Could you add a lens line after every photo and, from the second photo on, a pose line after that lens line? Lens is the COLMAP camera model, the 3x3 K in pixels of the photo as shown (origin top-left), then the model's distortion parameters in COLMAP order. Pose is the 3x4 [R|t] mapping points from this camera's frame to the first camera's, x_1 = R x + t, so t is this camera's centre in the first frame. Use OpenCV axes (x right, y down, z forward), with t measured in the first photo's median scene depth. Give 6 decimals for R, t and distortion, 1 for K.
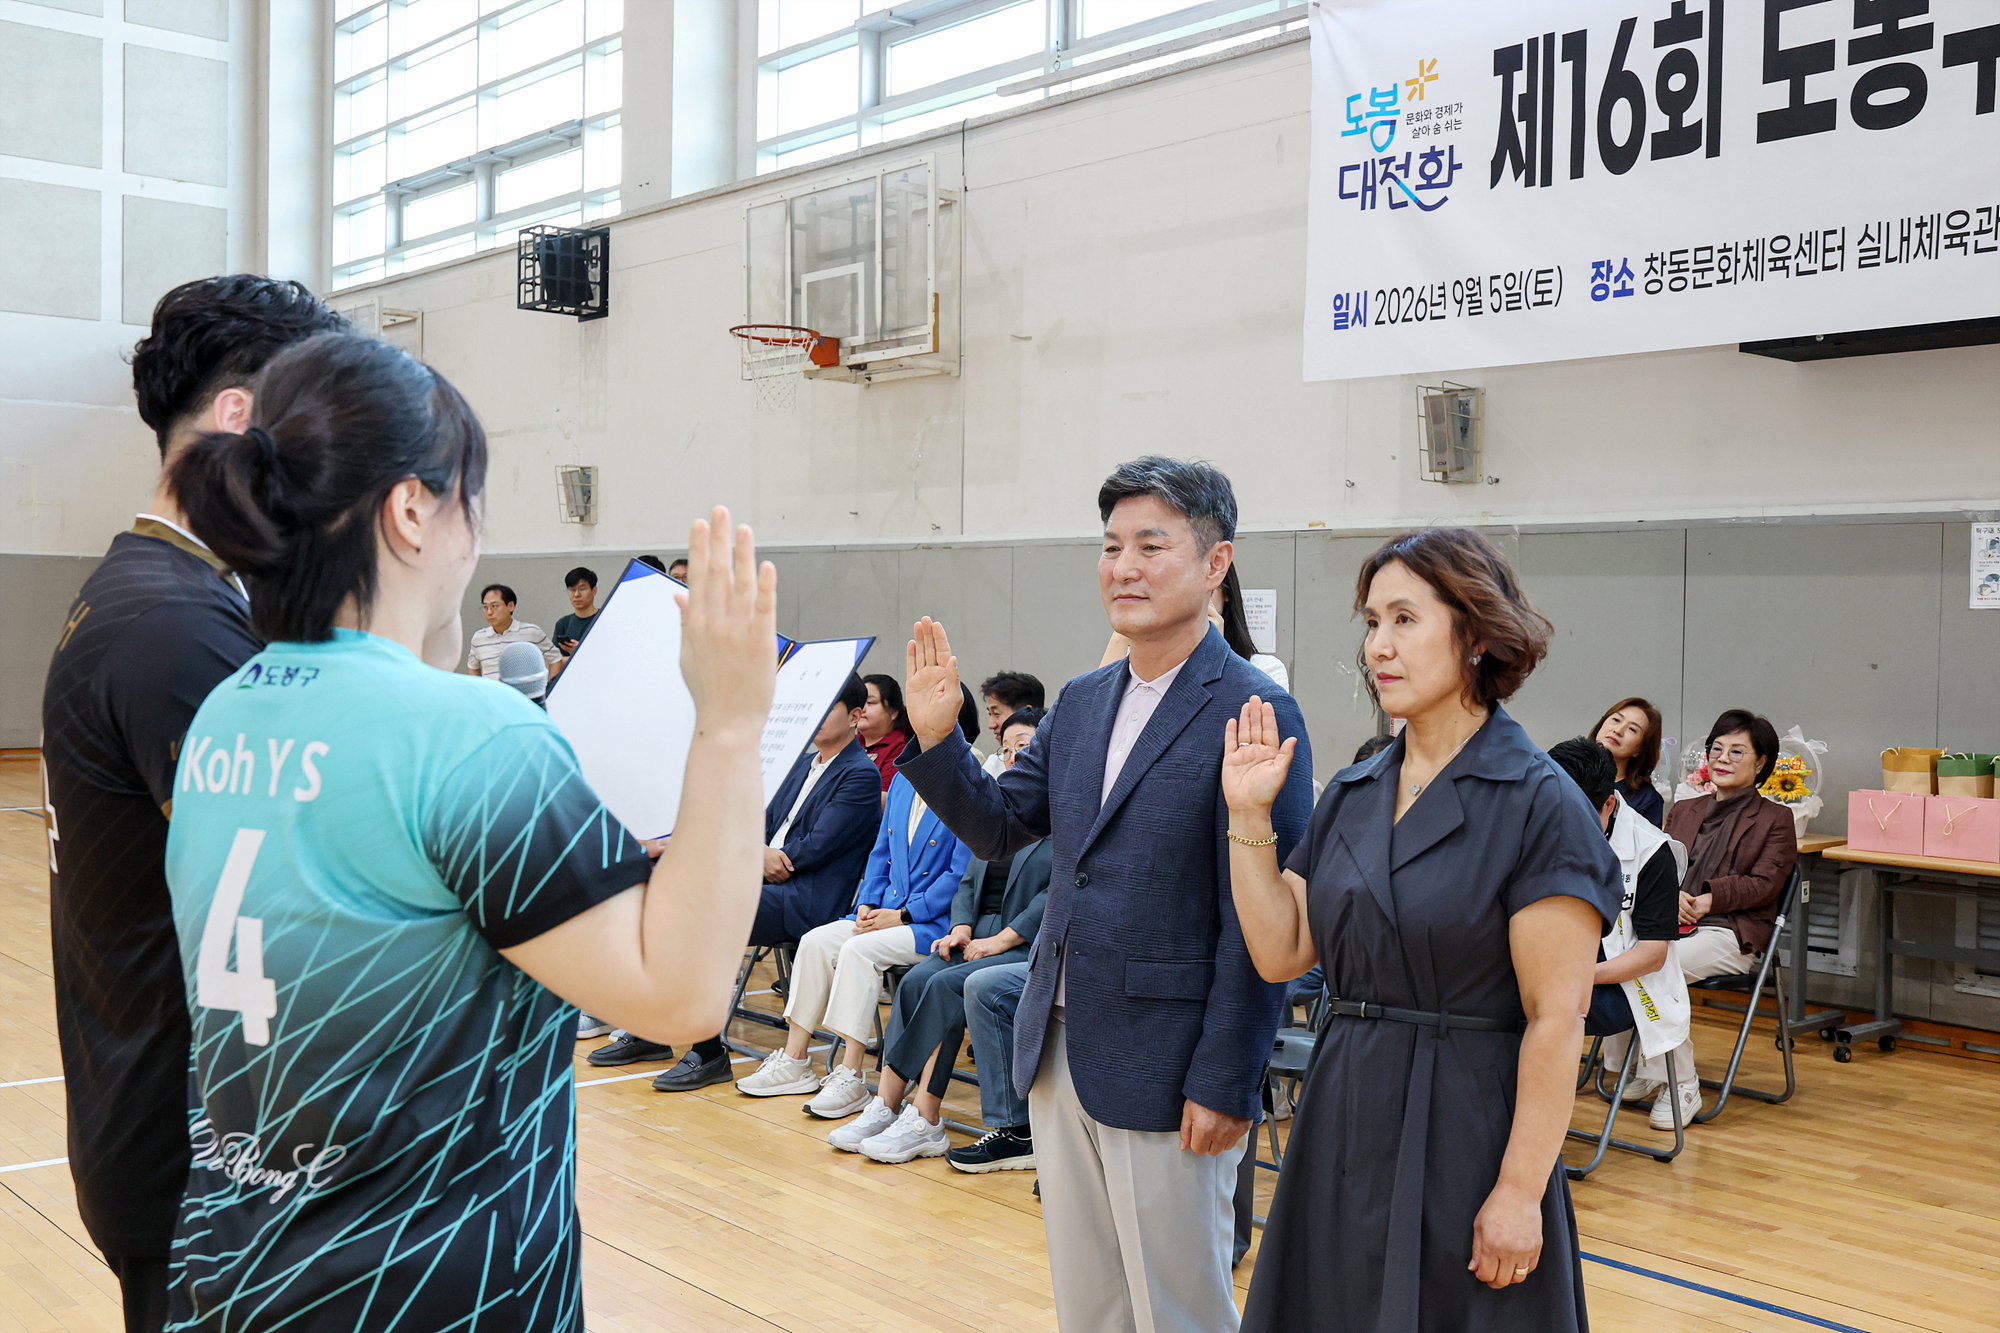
lens RADIAL K [[2088.6, 0, 997.5], [0, 2088.6, 666.2], [0, 0, 1]] dist [0.040317, -0.021021]
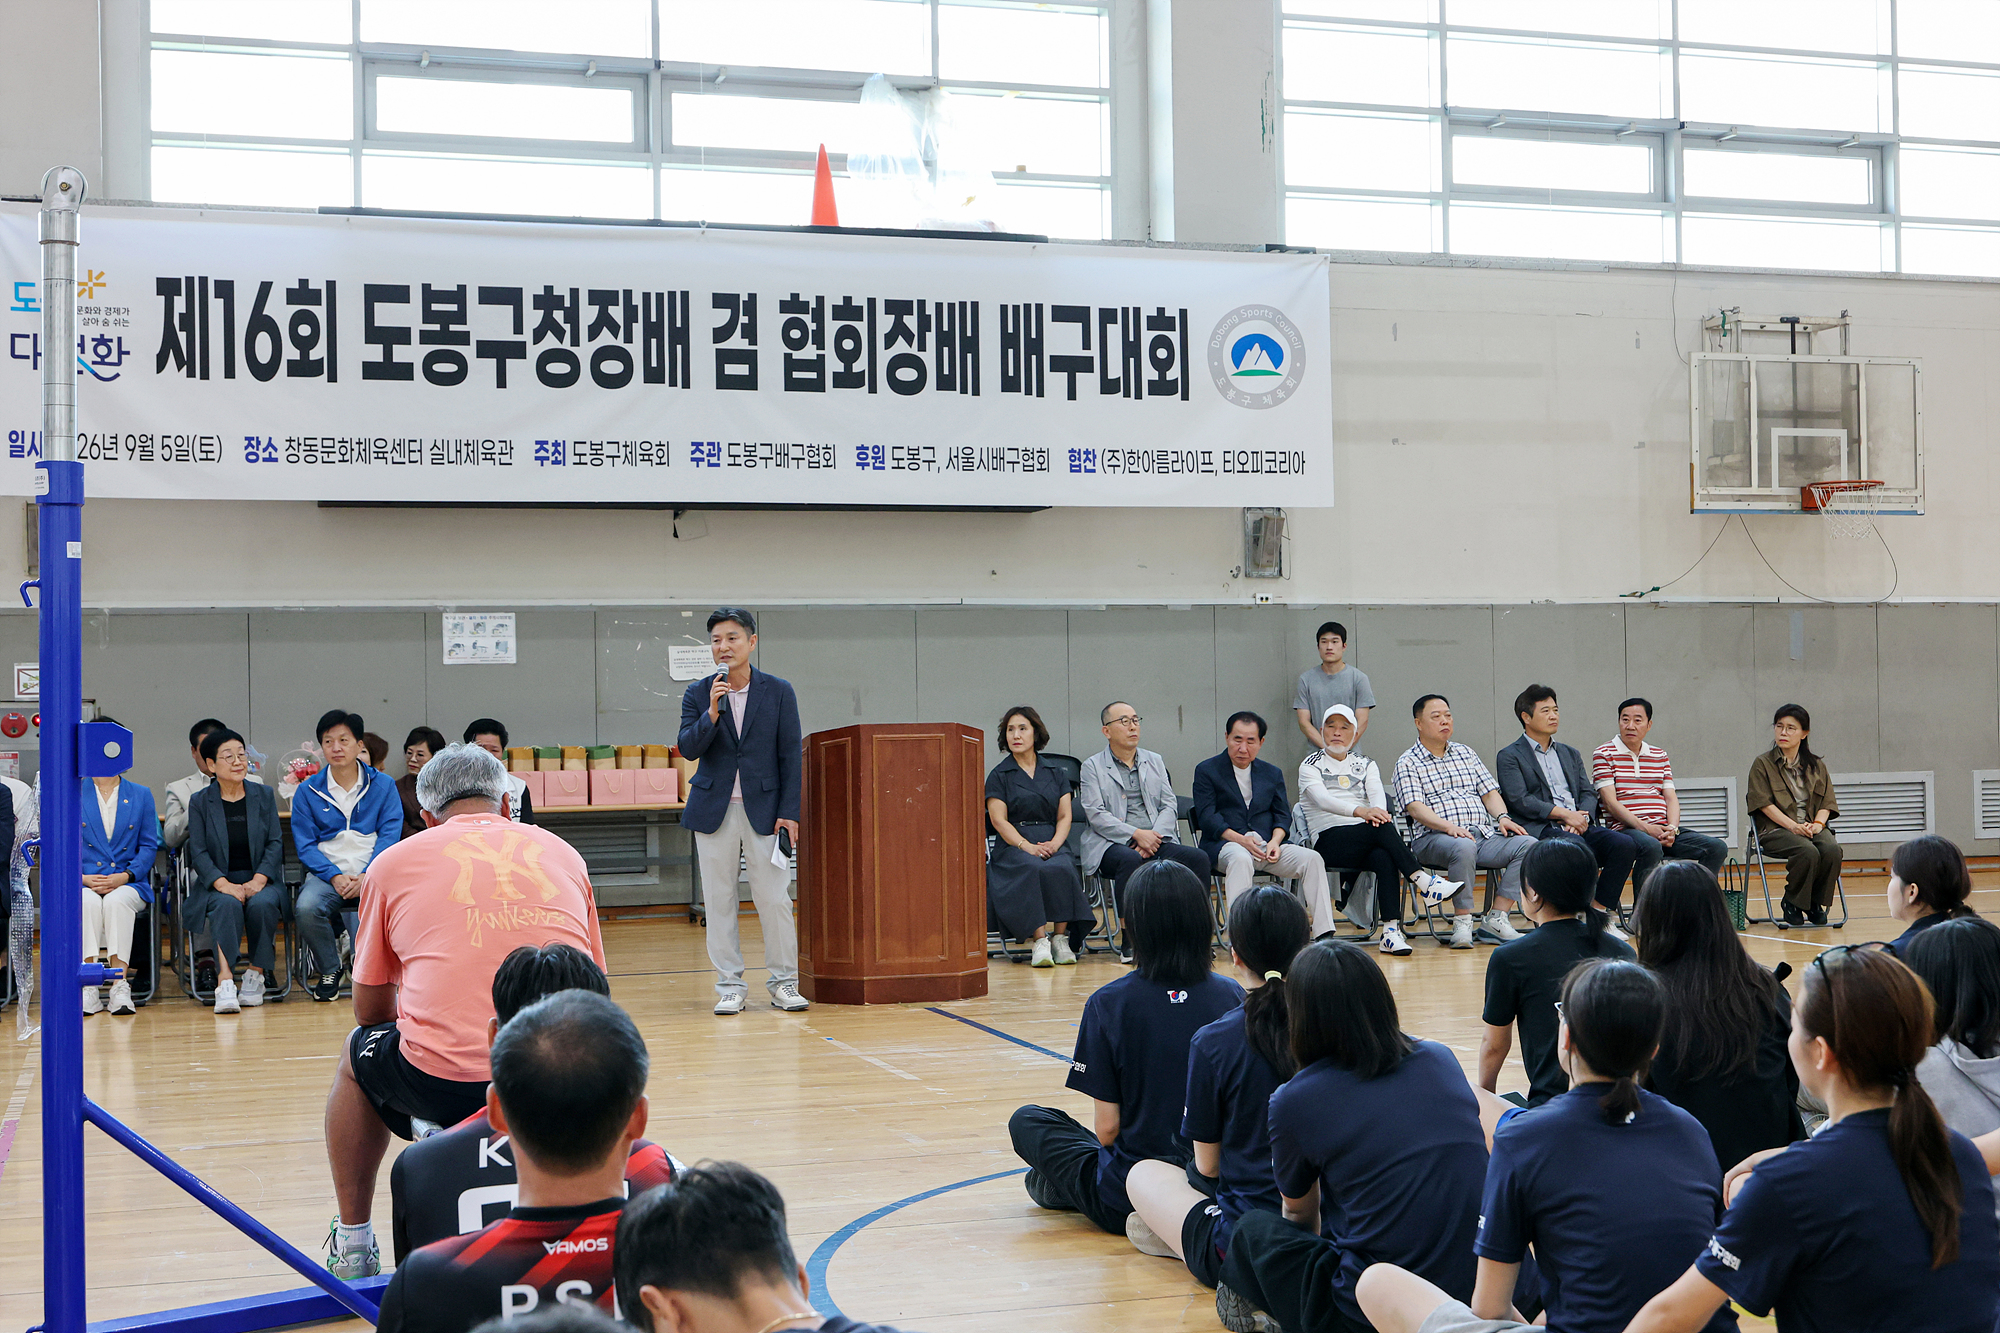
lens RADIAL K [[2674.2, 0, 1000.0], [0, 2674.2, 666.5], [0, 0, 1]] dist [0.009987, 0.009227]
pose [[0.382275, -0.013348, 0.923952, -1.281189], [0.042244, 0.999103, -0.003045, -0.000033], [-0.923082, 0.040195, 0.382496, -0.221508]]
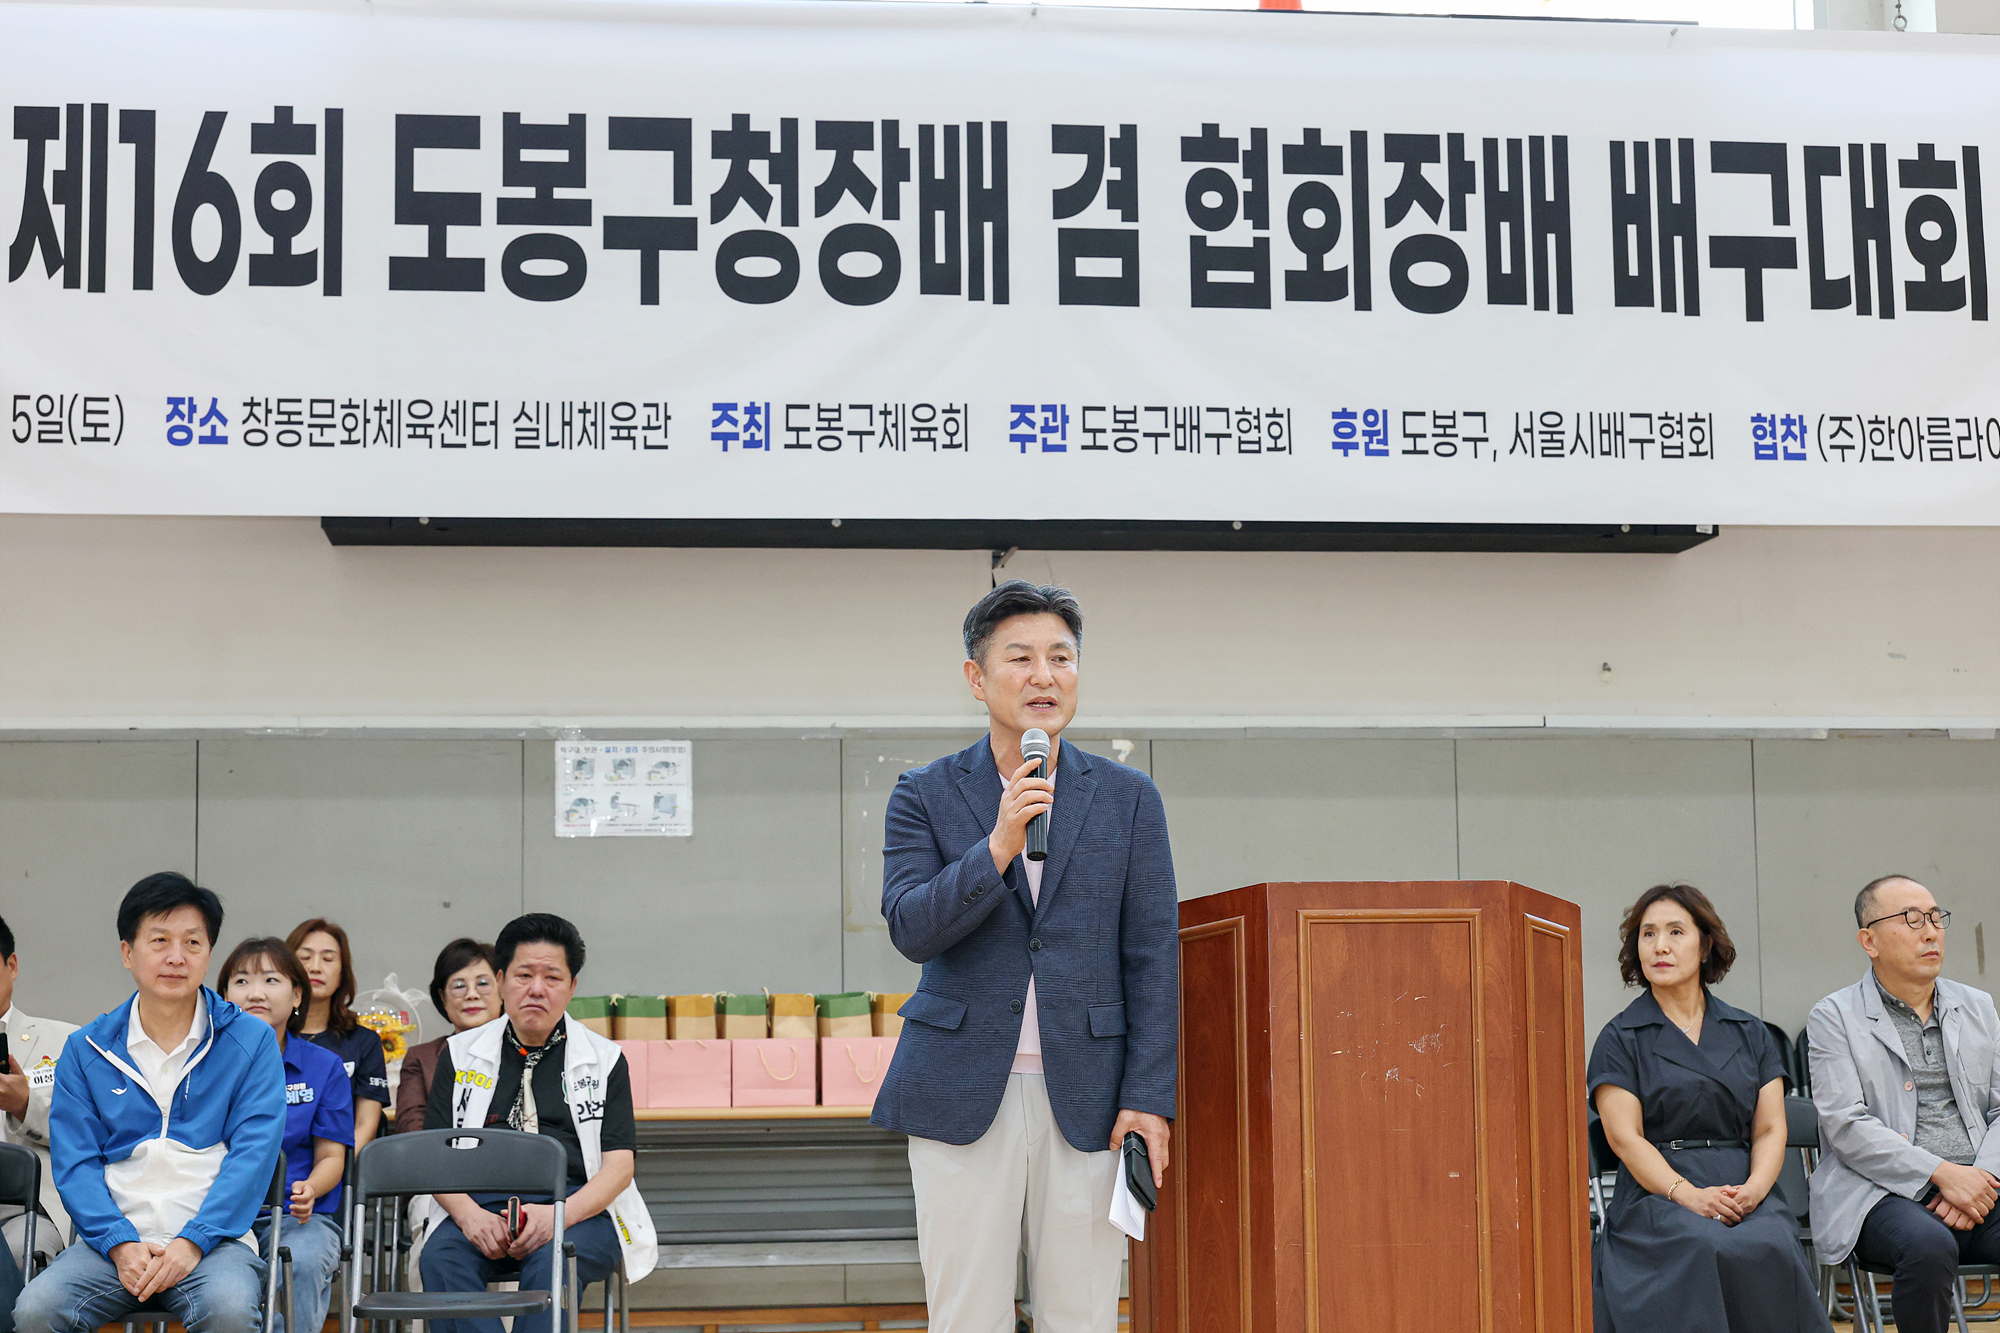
lens RADIAL K [[3296.1, 0, 999.2], [0, 3296.1, 650.0], [0, 0, 1]] dist [0.004325, -0.174331]
pose [[0.547383, 0.068745, 0.834054, -0.580592], [0.040070, 0.993324, -0.108171, 0.050585], [-0.835923, 0.092632, 0.540974, 0.070310]]
